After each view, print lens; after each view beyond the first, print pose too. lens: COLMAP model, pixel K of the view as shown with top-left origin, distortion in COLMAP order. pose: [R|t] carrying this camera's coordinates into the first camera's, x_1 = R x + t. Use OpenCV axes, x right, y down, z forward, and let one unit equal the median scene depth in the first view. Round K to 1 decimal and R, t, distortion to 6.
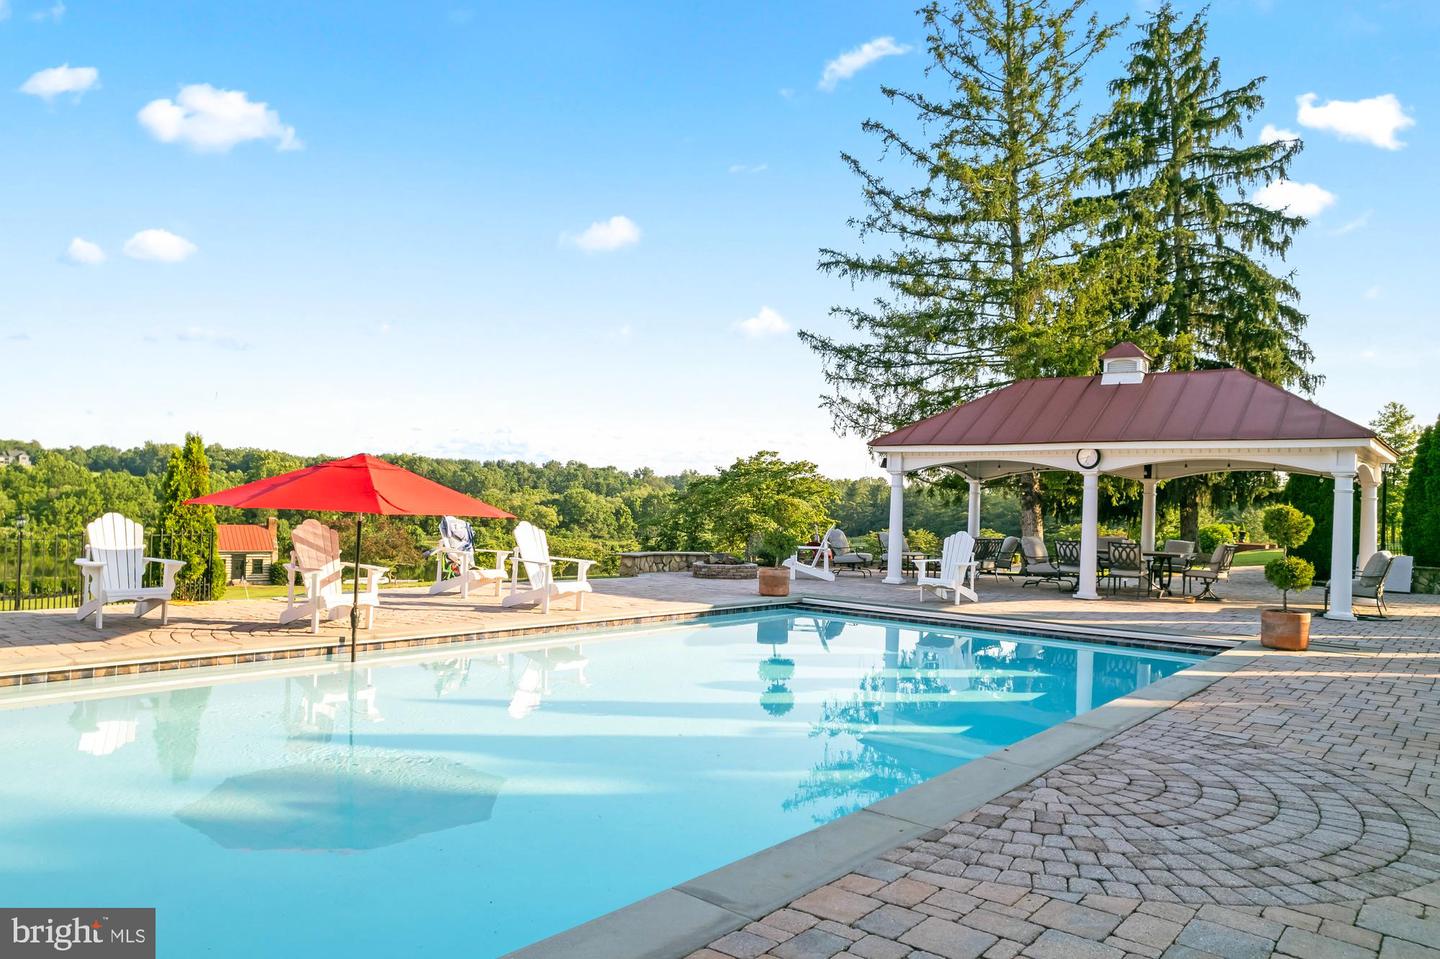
lens RADIAL K [[933.0, 0, 720.0], [0, 933.0, 479.5], [0, 0, 1]] dist [-0.003379, -0.000841]
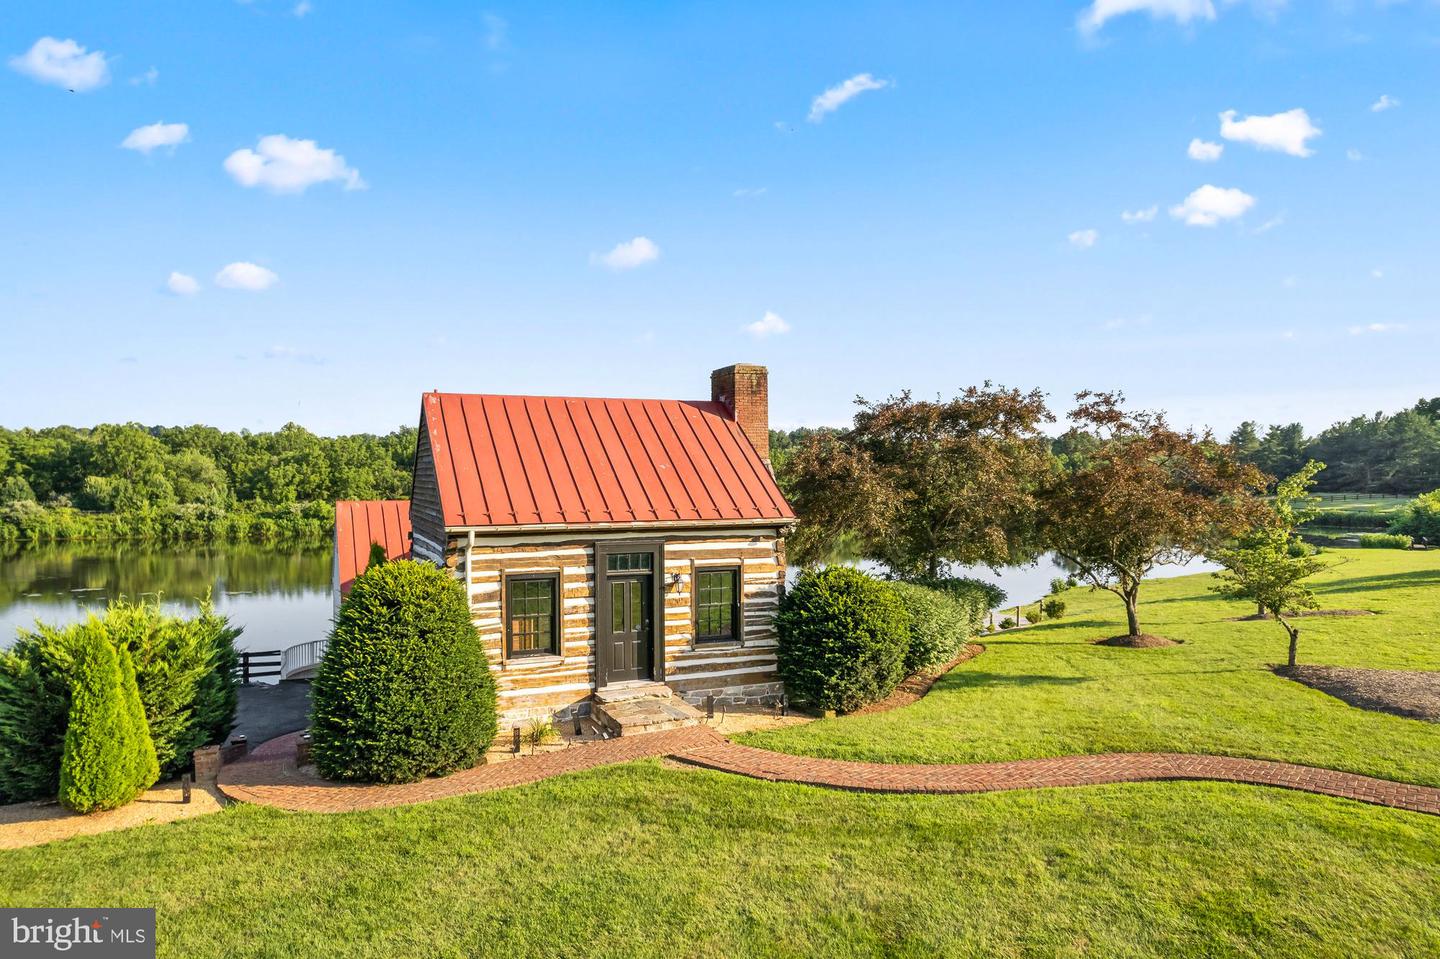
lens RADIAL K [[933.0, 0, 720.0], [0, 933.0, 479.5], [0, 0, 1]] dist [-0.003379, -0.000841]
pose [[0.973229, -0.034986, -0.227159, -0.231054], [0.041689, 0.998823, 0.024776, 0.032778], [0.226025, -0.033583, 0.973542, 0.420018]]
